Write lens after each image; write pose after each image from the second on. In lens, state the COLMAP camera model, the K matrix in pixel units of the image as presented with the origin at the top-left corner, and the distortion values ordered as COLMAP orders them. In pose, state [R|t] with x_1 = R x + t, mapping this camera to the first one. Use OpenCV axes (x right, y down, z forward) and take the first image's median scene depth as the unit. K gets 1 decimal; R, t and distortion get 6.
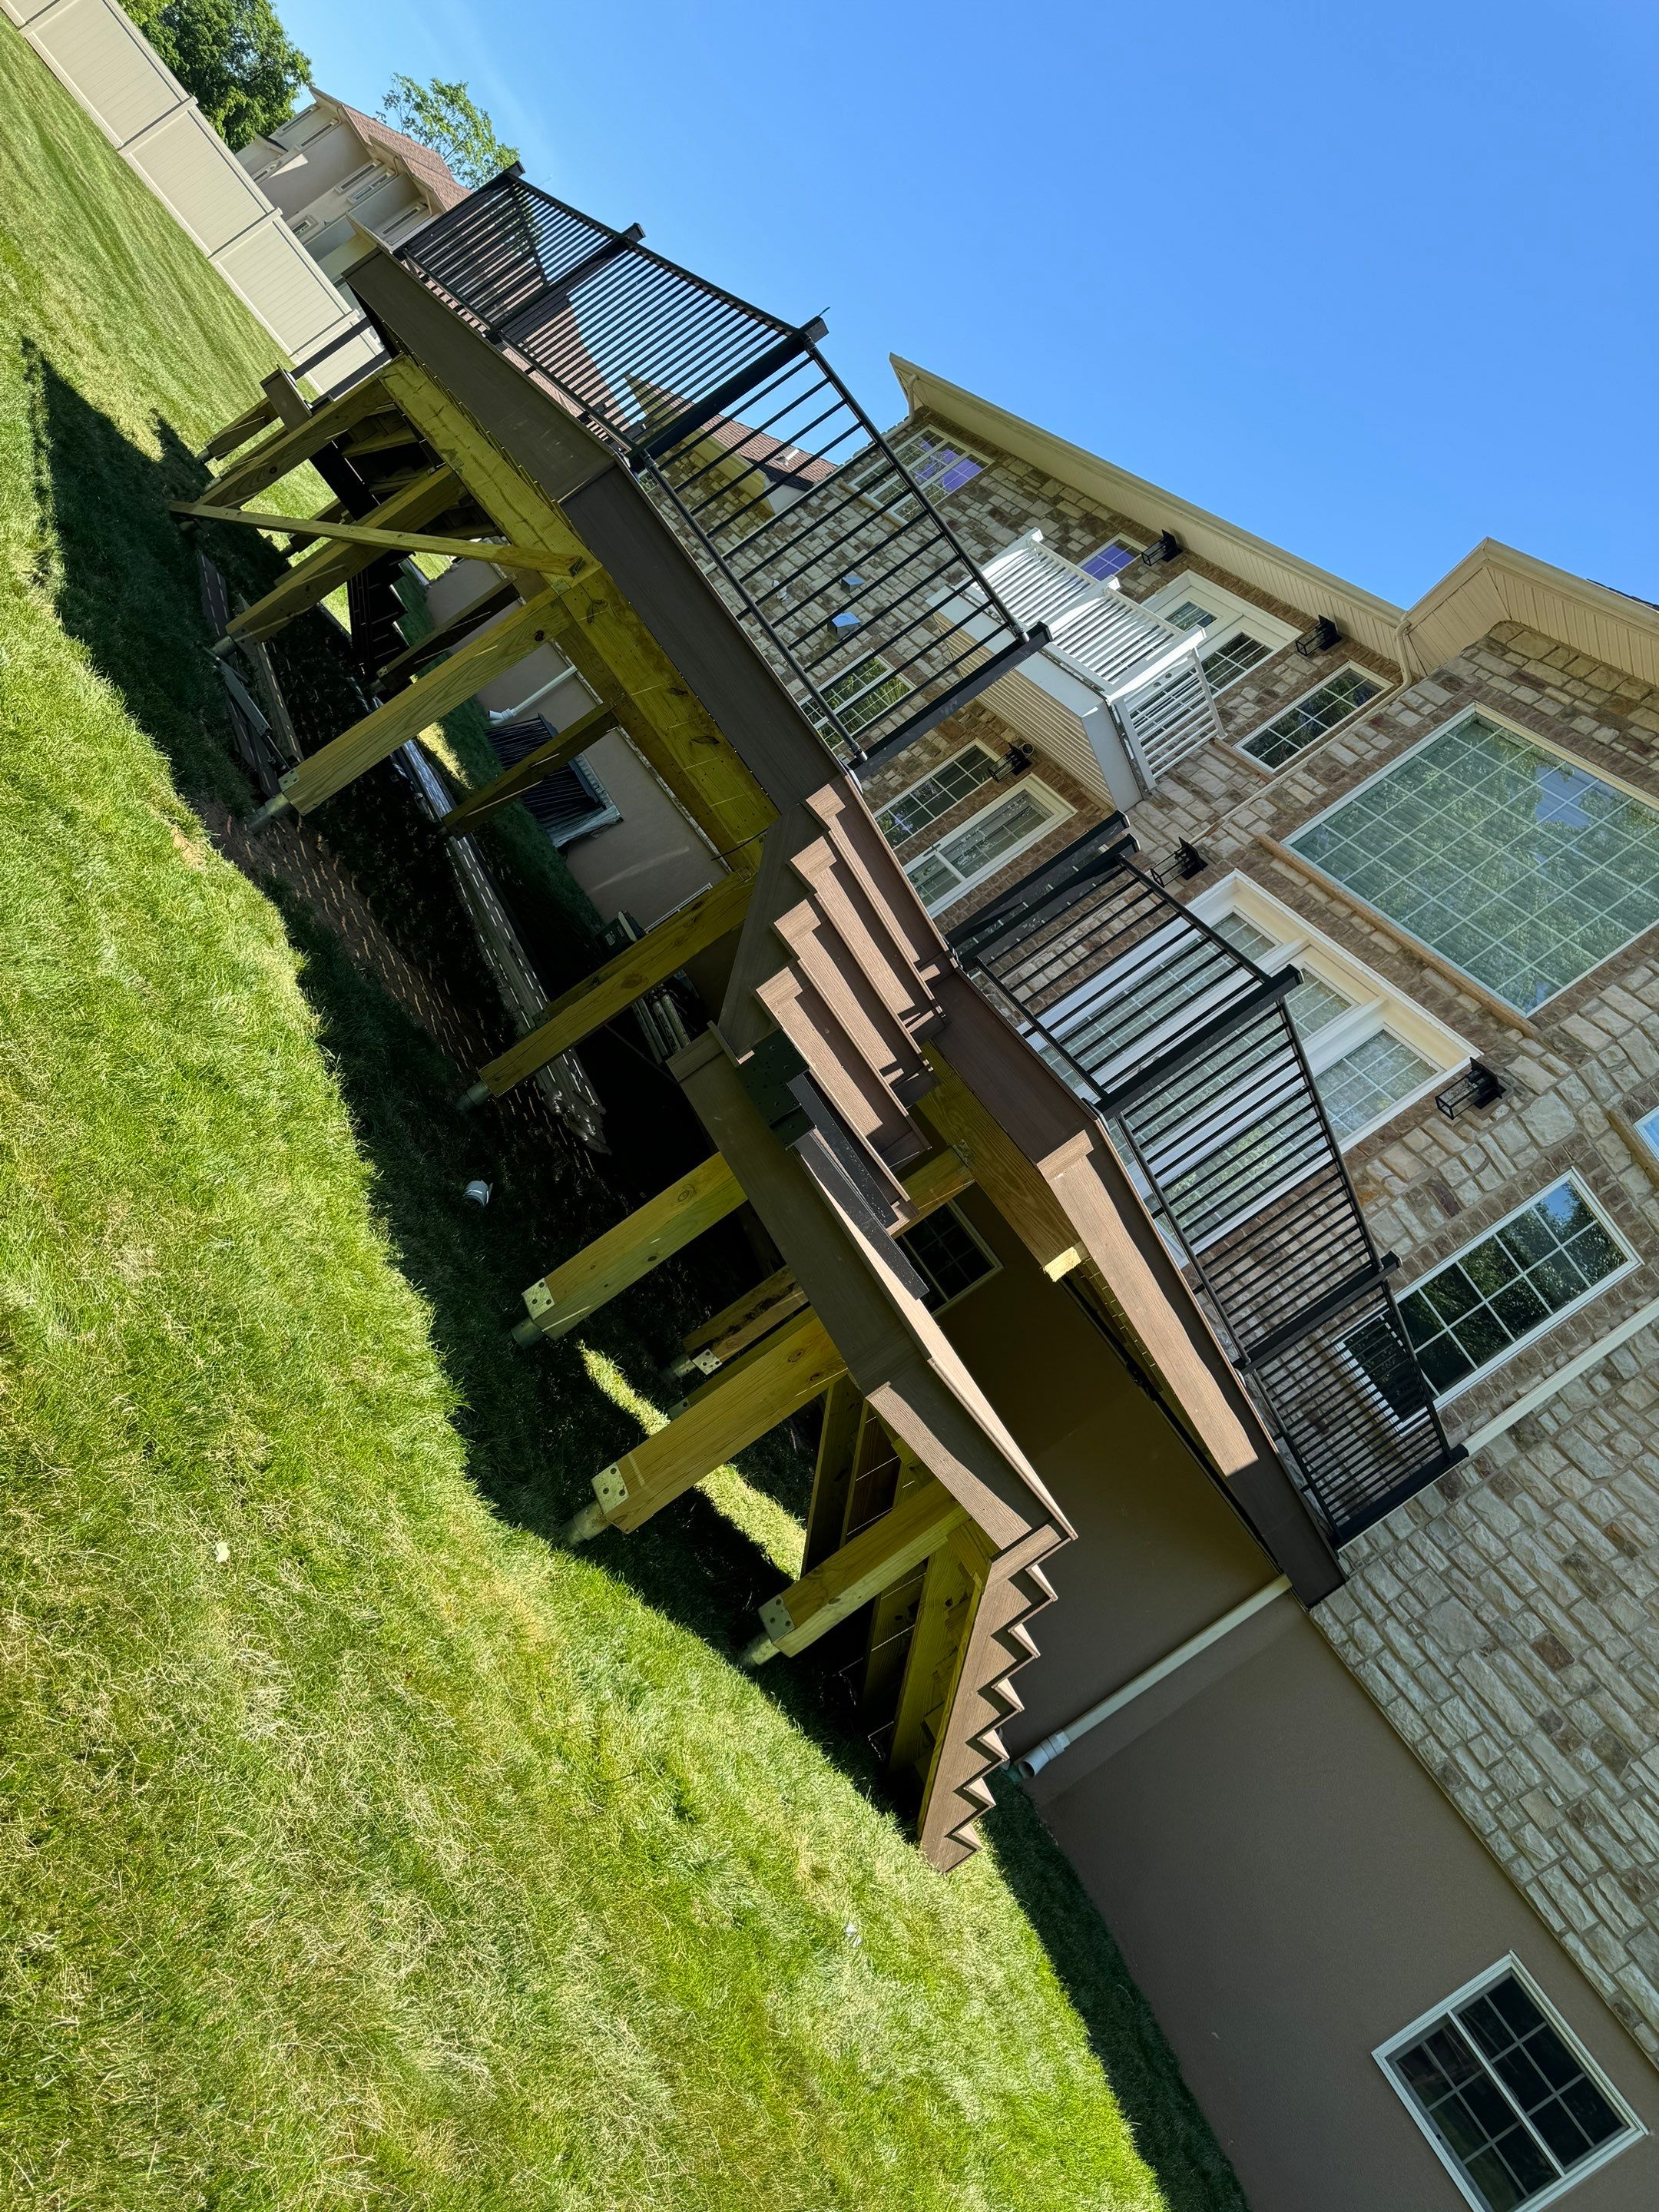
lens RADIAL K [[1562.2, 0, 825.5], [0, 1562.2, 1101.6], [0, 0, 1]] dist [0.008373, -0.002001]
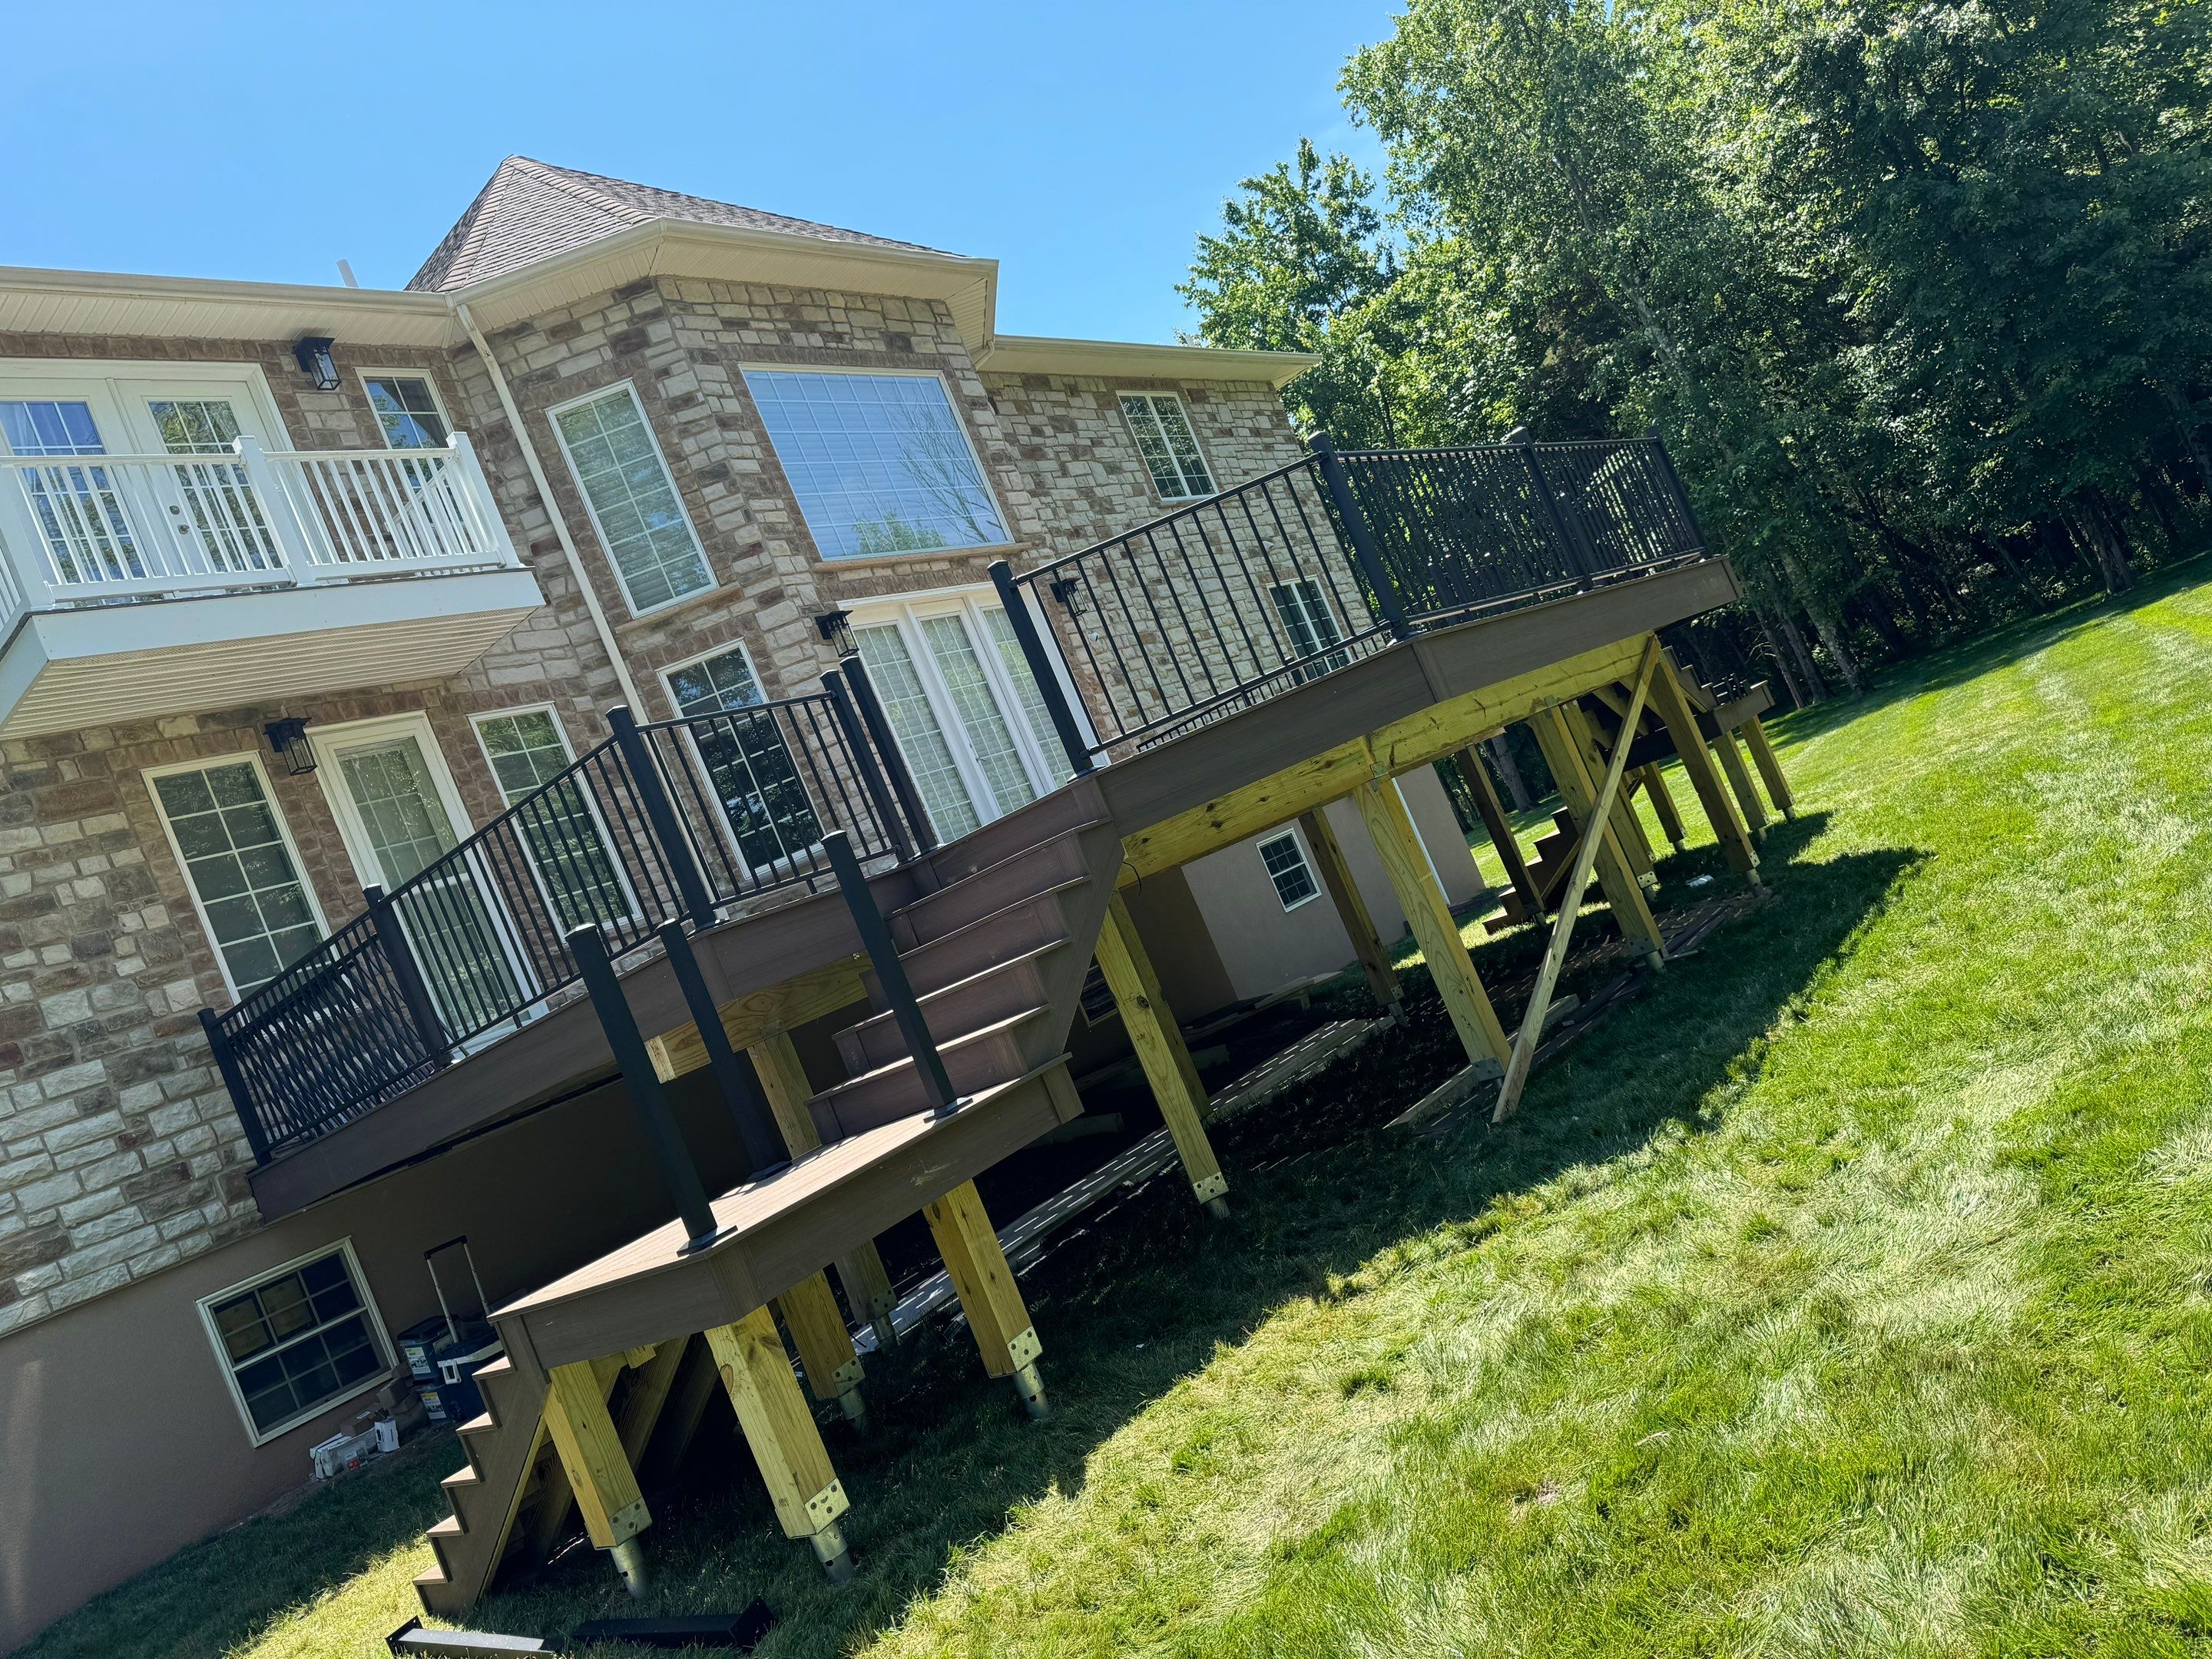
lens RADIAL K [[1540.1, 0, 1127.0], [0, 1540.1, 857.5], [0, 0, 1]] dist [0.060083, -0.146011]
pose [[-0.415768, -0.675511, 0.608952, -0.461194], [0.136960, 0.615426, 0.776204, -0.649517], [-0.899099, 0.406123, -0.163356, 0.817816]]
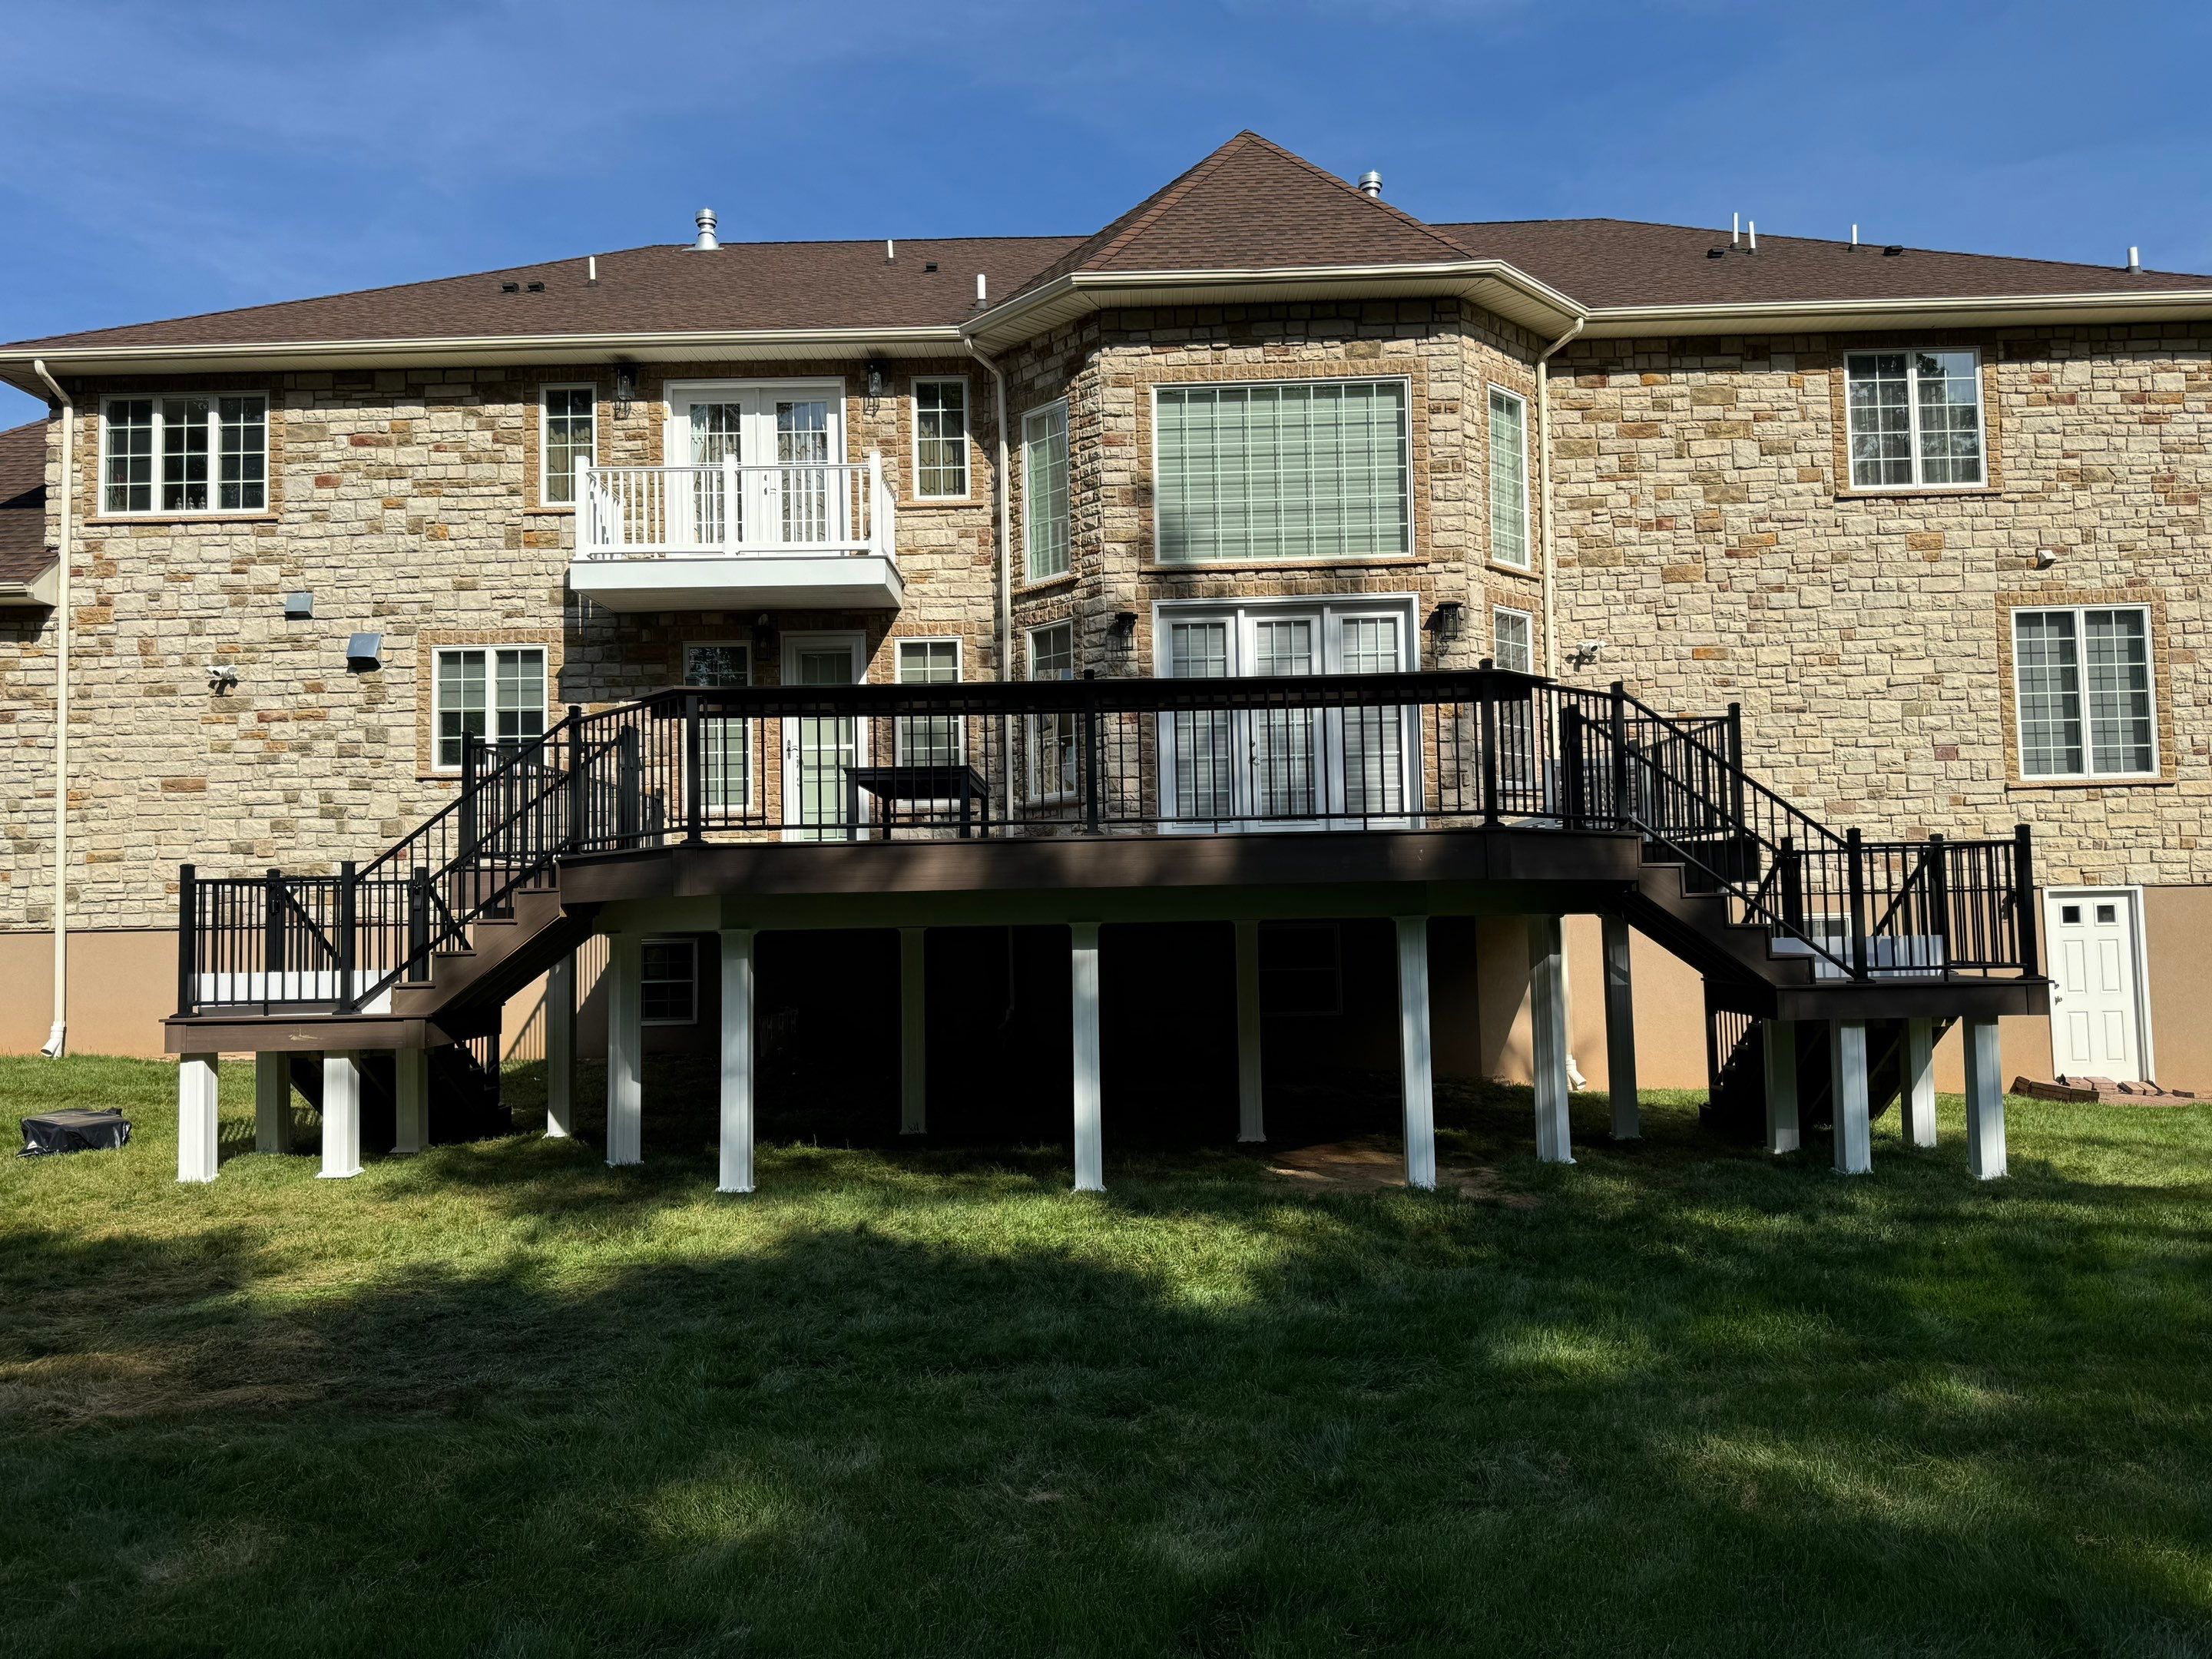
lens RADIAL K [[1562.2, 0, 1101.6], [0, 1562.2, 837.4], [0, 0, 1]] dist [0.008373, -0.002001]
pose [[0.384867, -0.781726, 0.490695, -0.419321], [0.578734, 0.618542, 0.531482, -0.567702], [-0.718989, 0.079432, 0.690468, 0.119679]]
